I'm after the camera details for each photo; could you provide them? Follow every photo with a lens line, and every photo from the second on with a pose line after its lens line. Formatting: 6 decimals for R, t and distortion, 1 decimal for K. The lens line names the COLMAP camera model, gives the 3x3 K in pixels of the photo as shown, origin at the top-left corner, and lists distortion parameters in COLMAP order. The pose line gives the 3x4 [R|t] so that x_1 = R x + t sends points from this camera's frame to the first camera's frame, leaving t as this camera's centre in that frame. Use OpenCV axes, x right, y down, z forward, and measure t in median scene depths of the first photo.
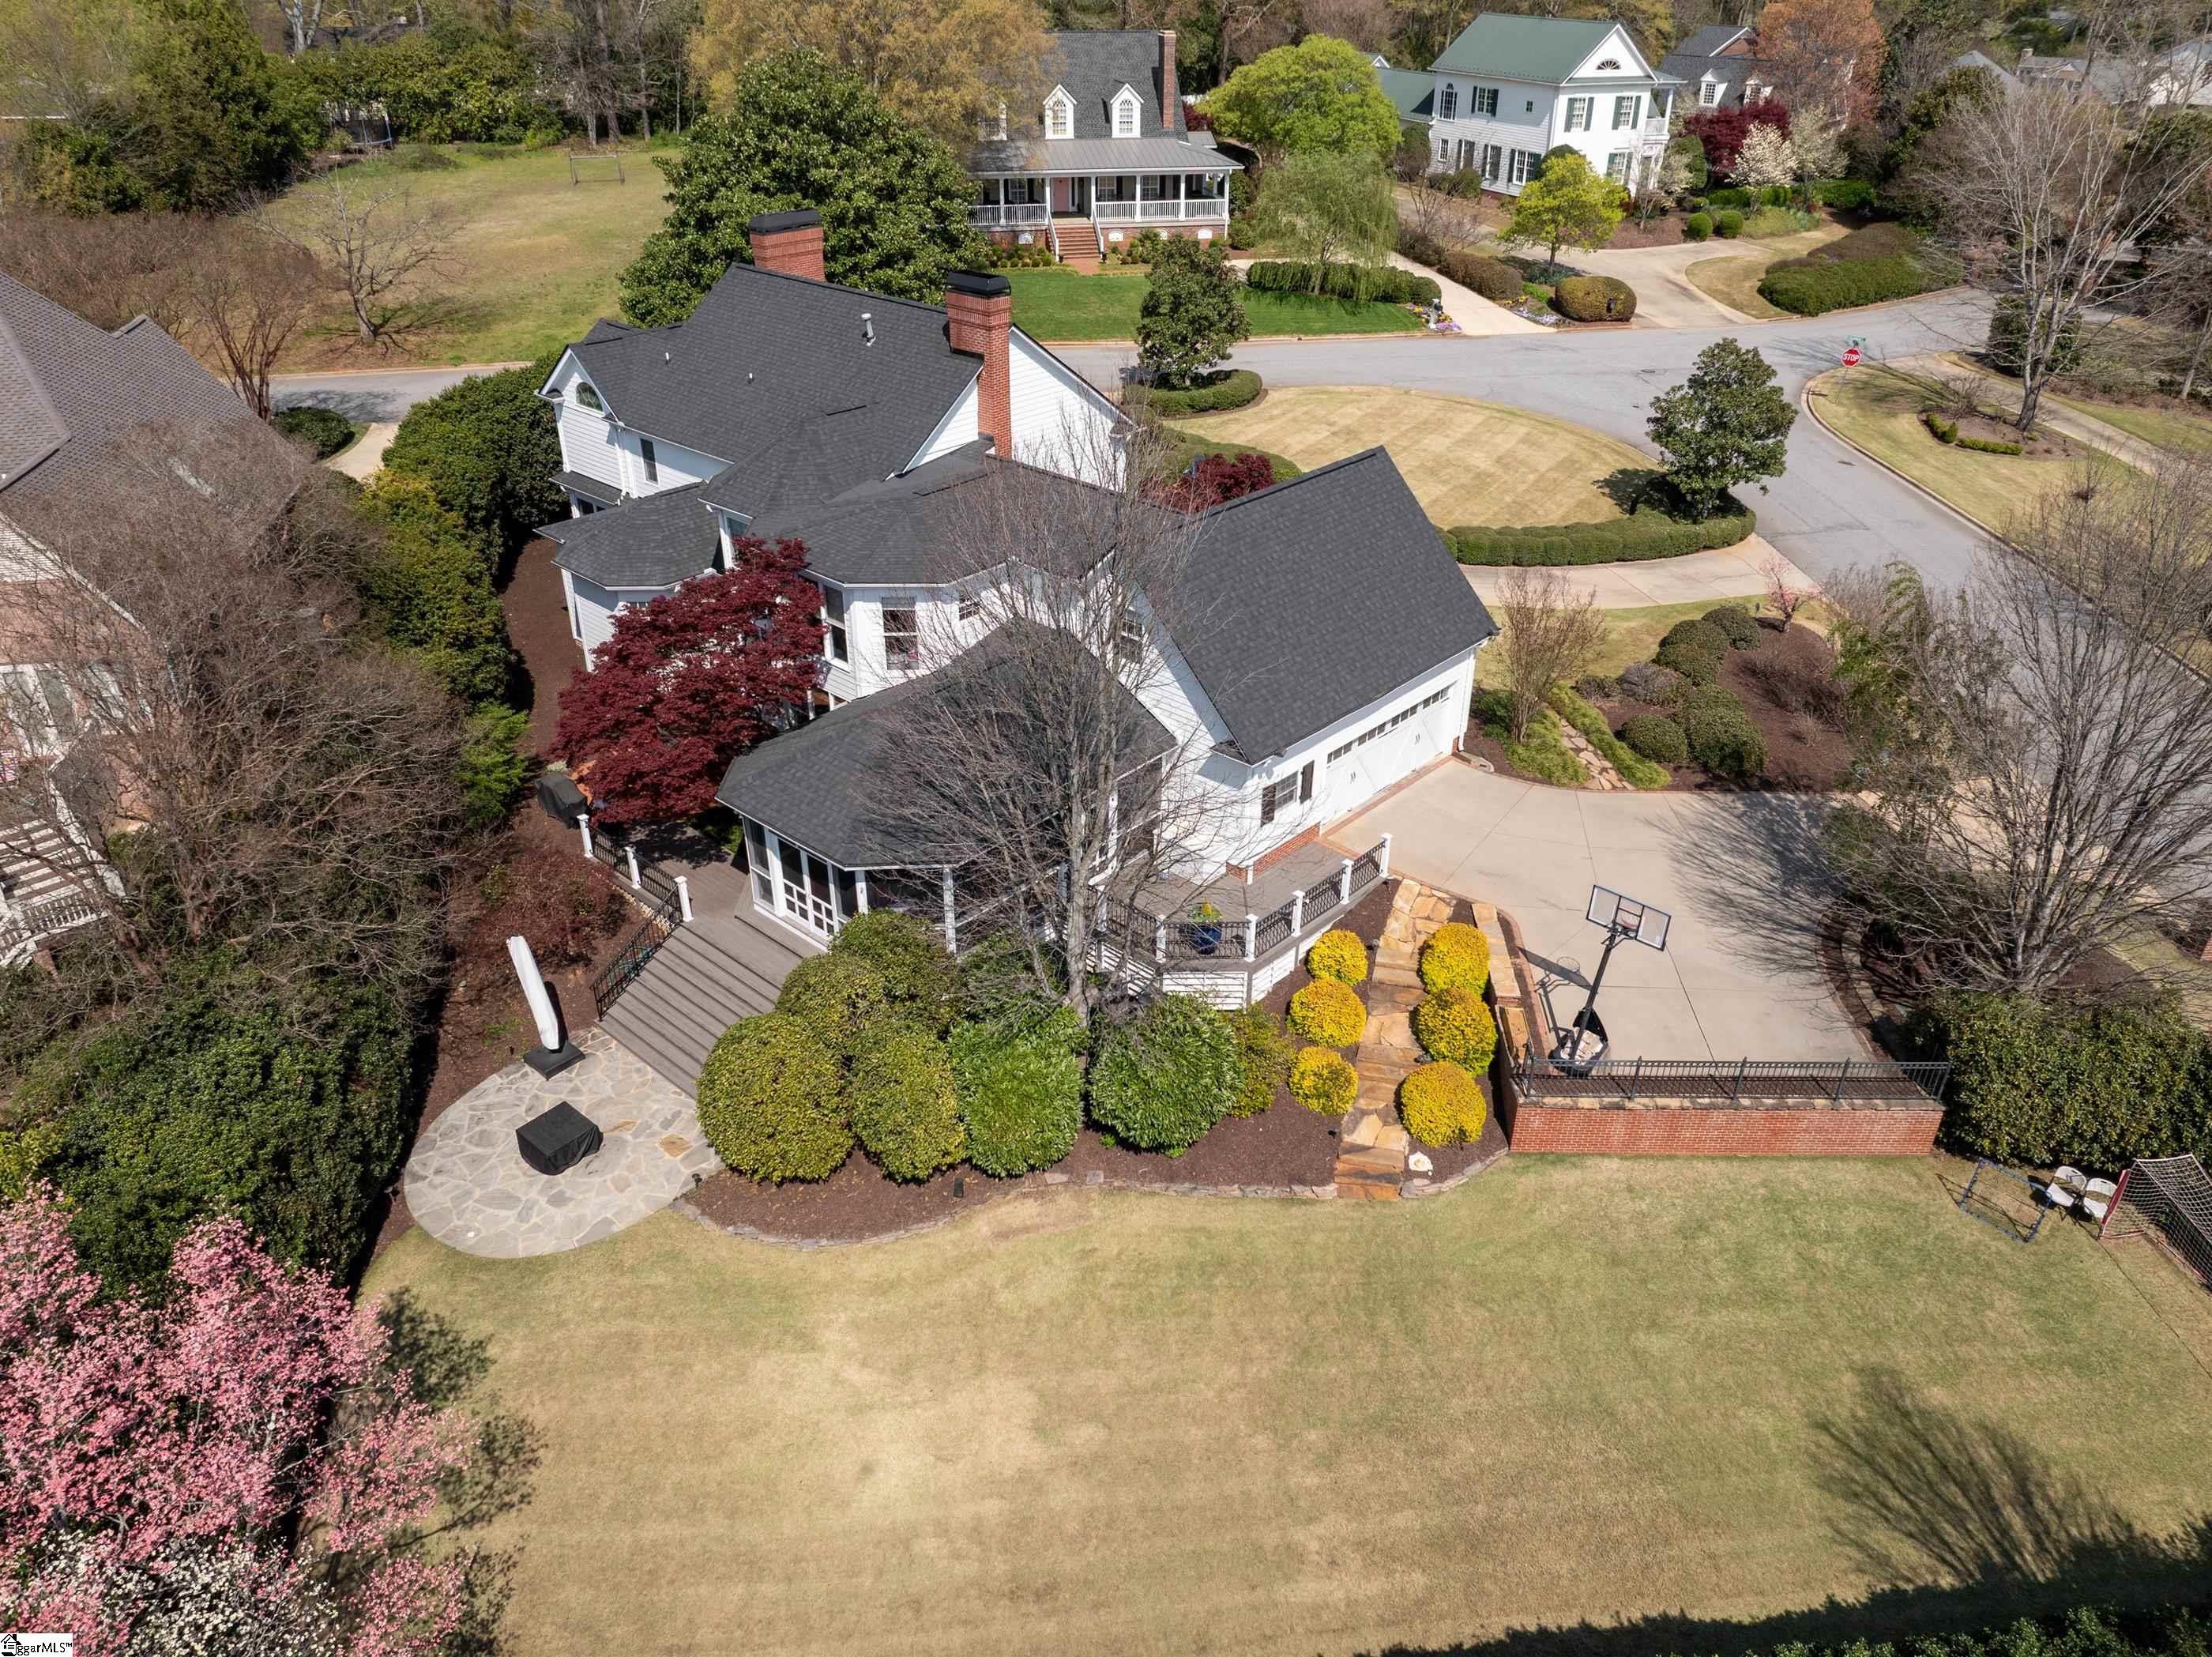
lens RADIAL K [[1576.9, 0, 1106.0], [0, 1576.9, 828.5], [0, 0, 1]] dist [-0.046108, 0.005931]
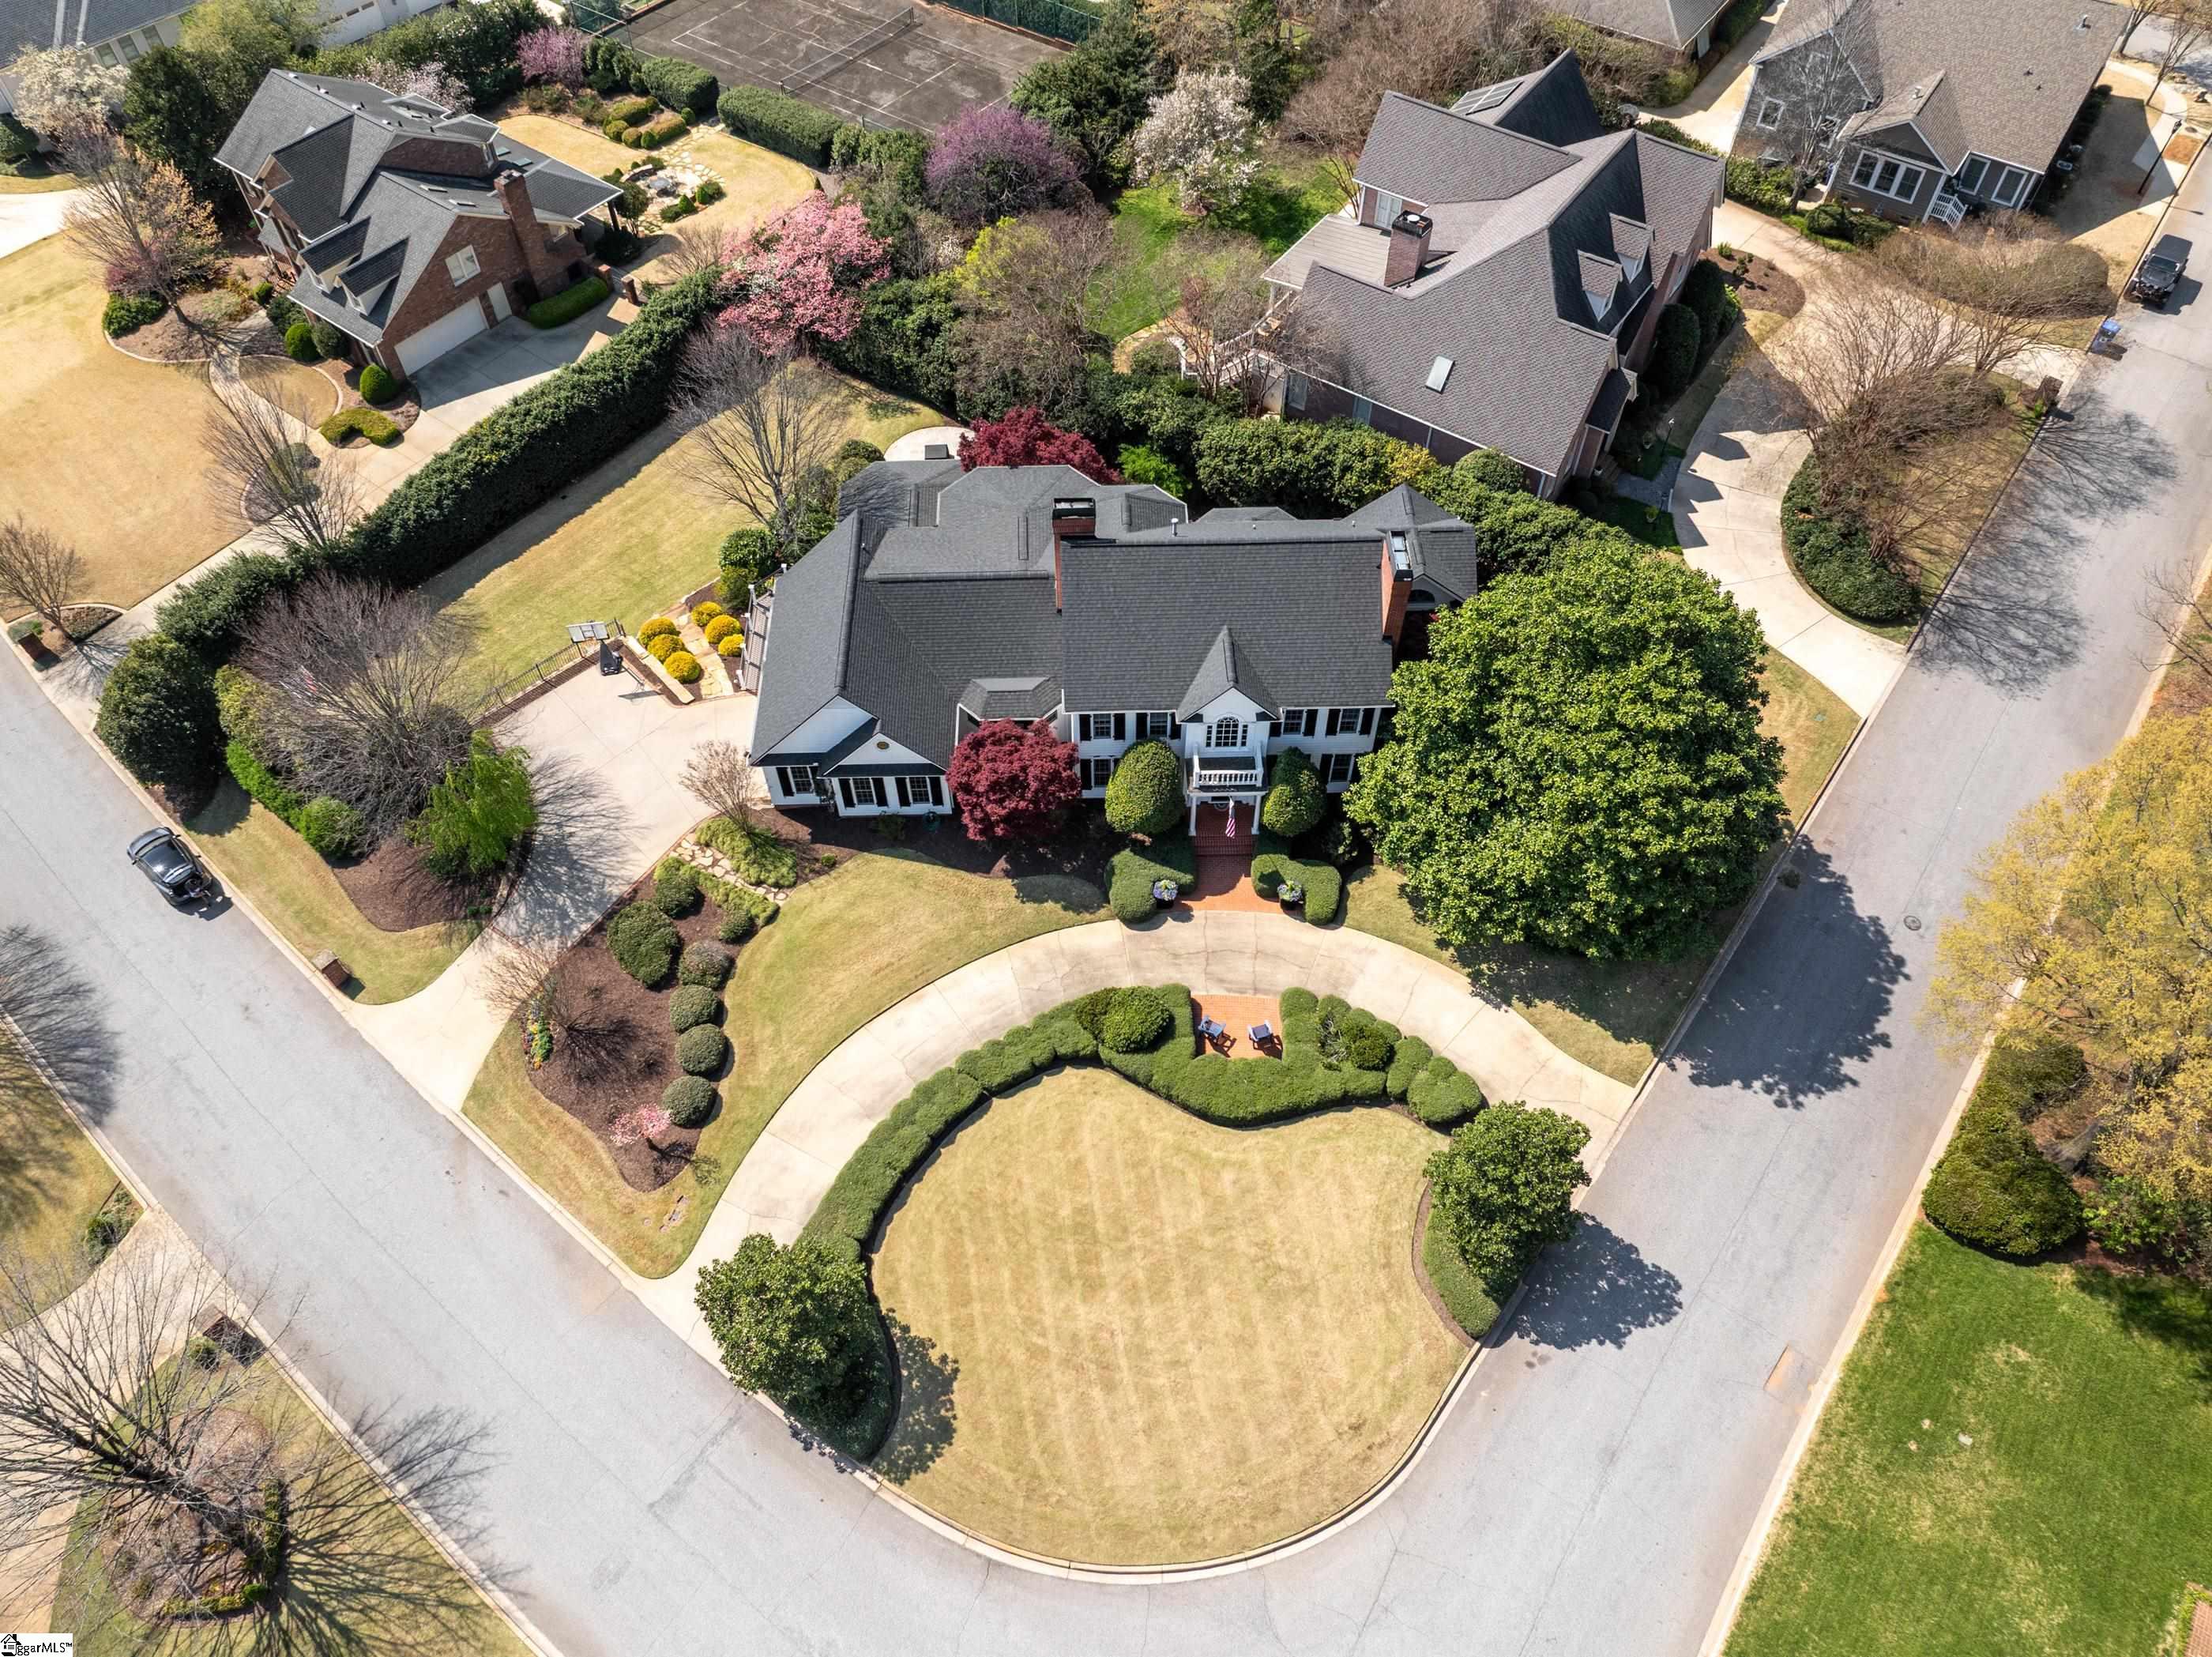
lens RADIAL K [[1576.9, 0, 1106.0], [0, 1576.9, 828.5], [0, 0, 1]] dist [-0.046108, 0.005931]
pose [[-0.722002, 0.552297, -0.416750, 0.737641], [-0.339160, 0.242490, 0.908939, -1.774306], [0.603062, 0.797601, 0.012239, 1.364071]]
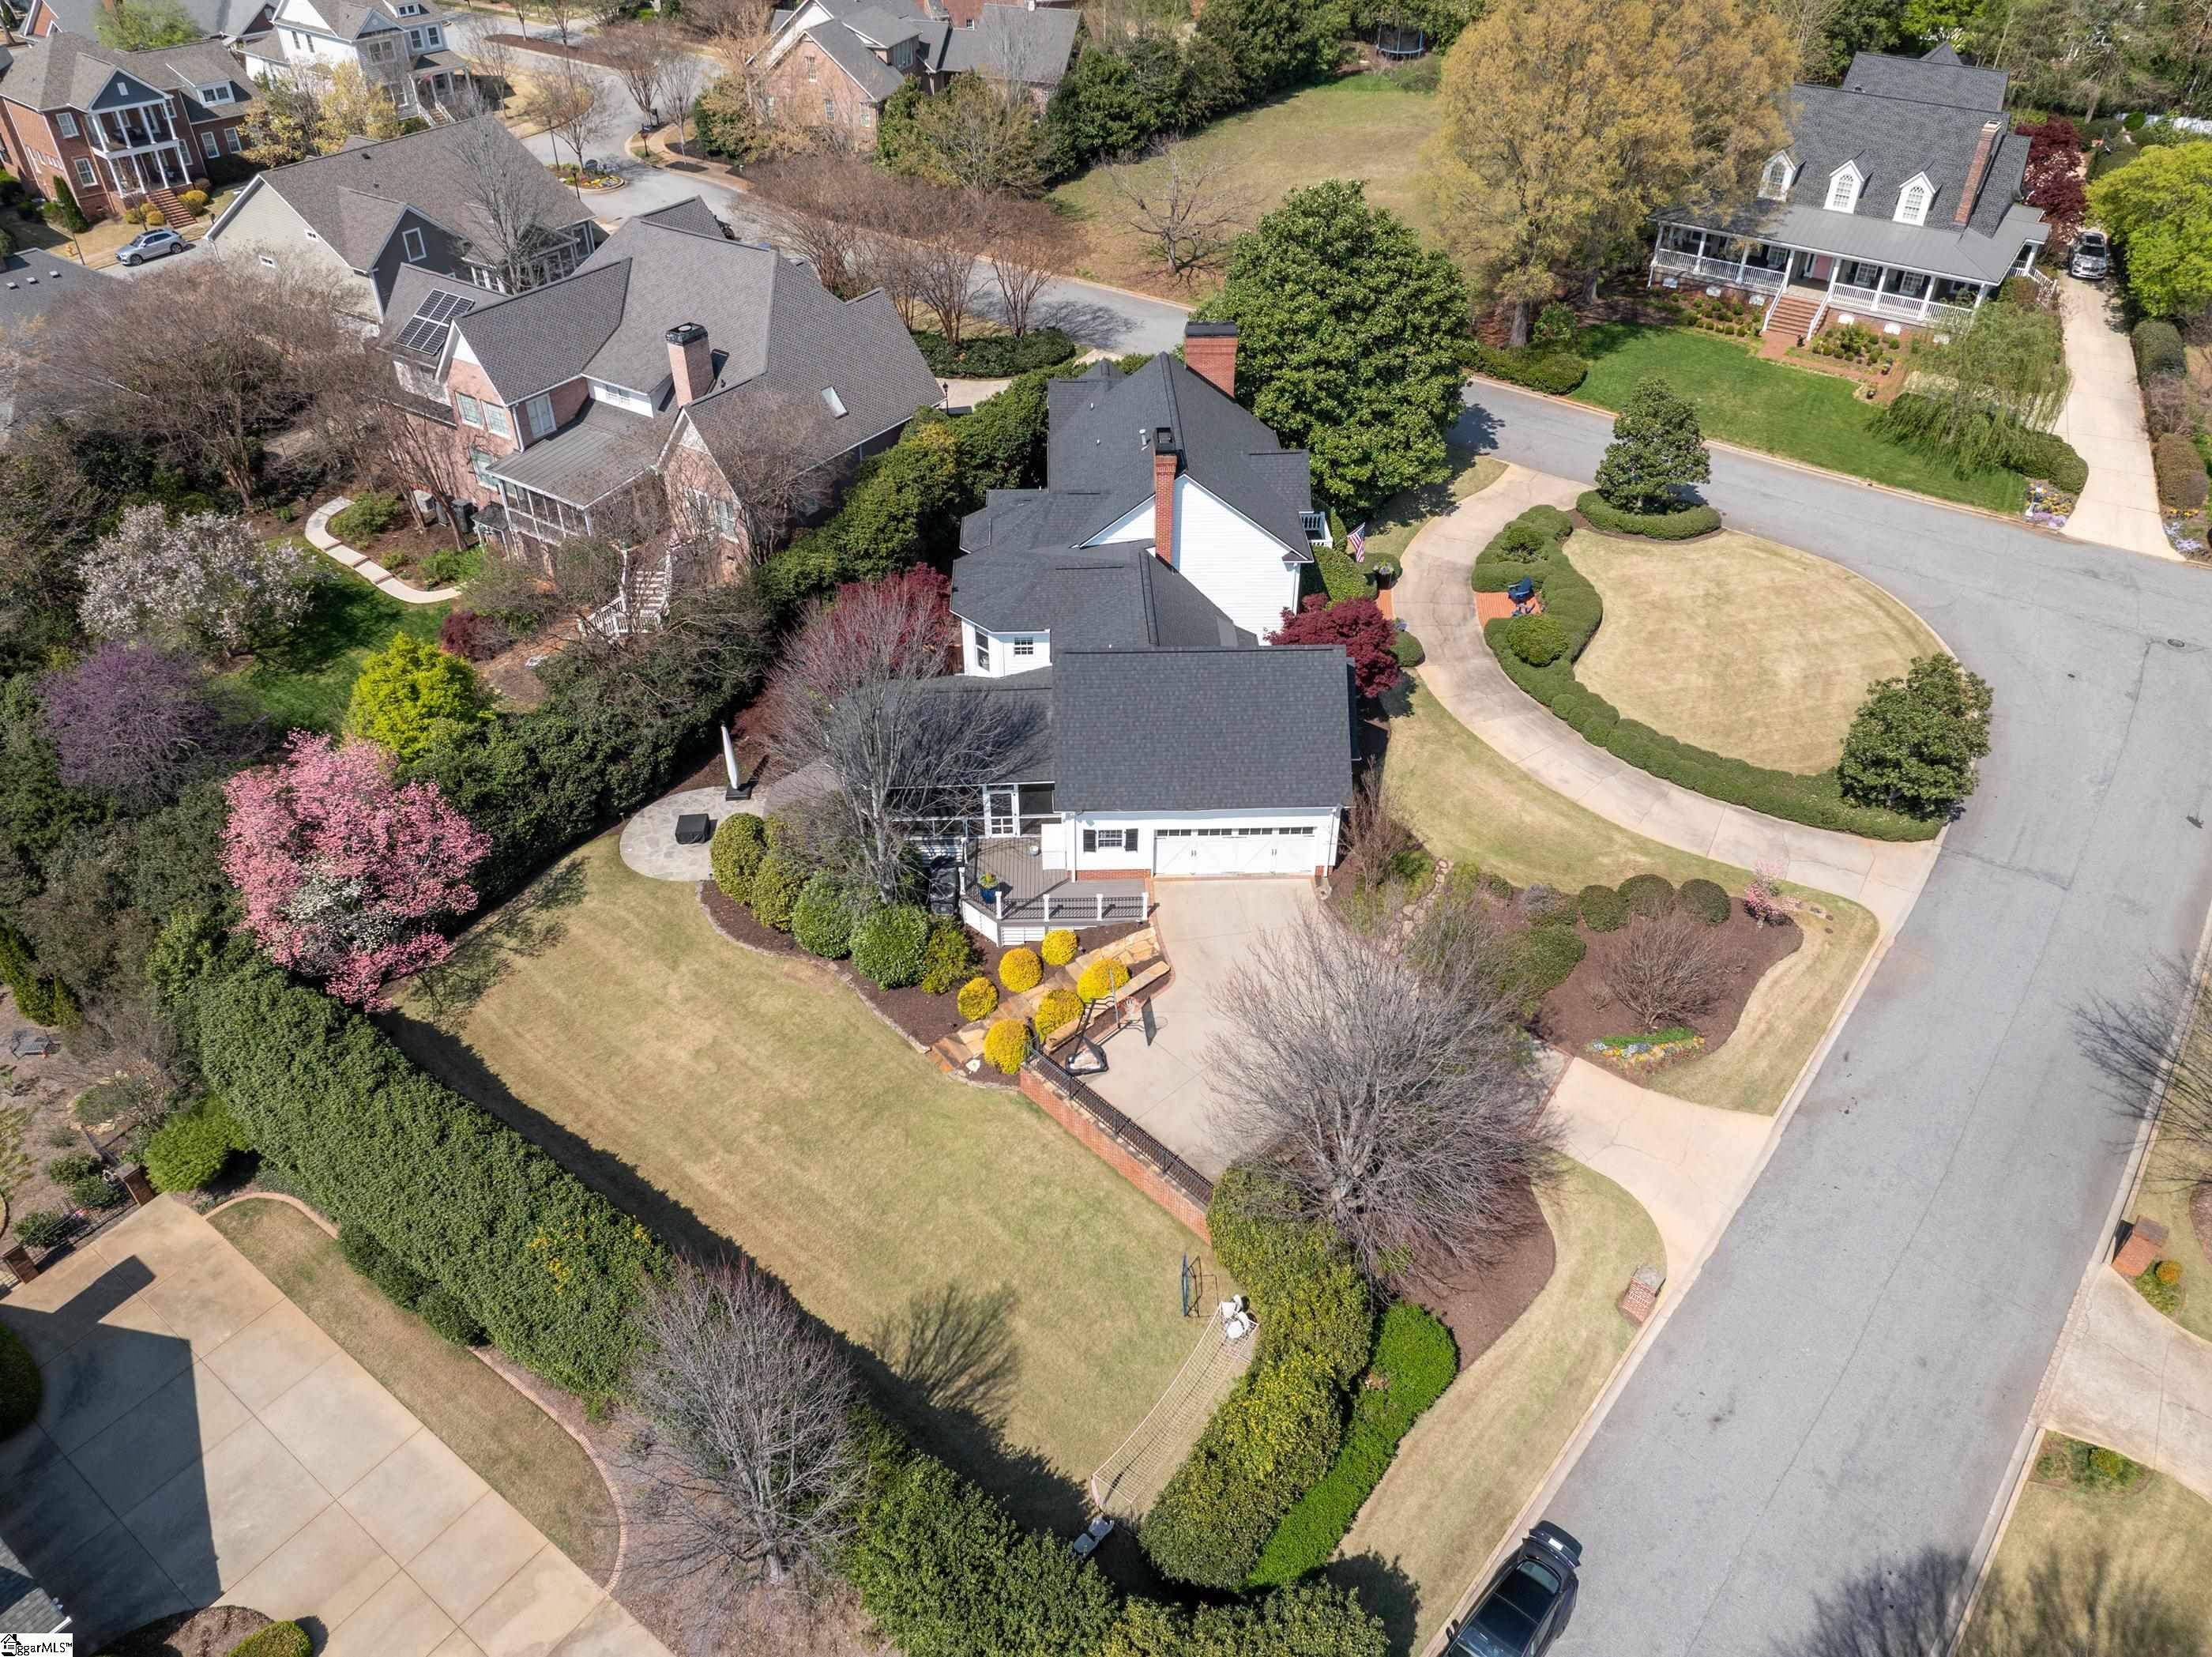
lens RADIAL K [[1576.9, 0, 1106.0], [0, 1576.9, 828.5], [0, 0, 1]] dist [-0.046108, 0.005931]
pose [[0.702696, 0.433942, -0.563837, 0.955739], [-0.355009, 0.900621, 0.250700, -0.408523], [0.616593, 0.024002, 0.786916, -0.202038]]
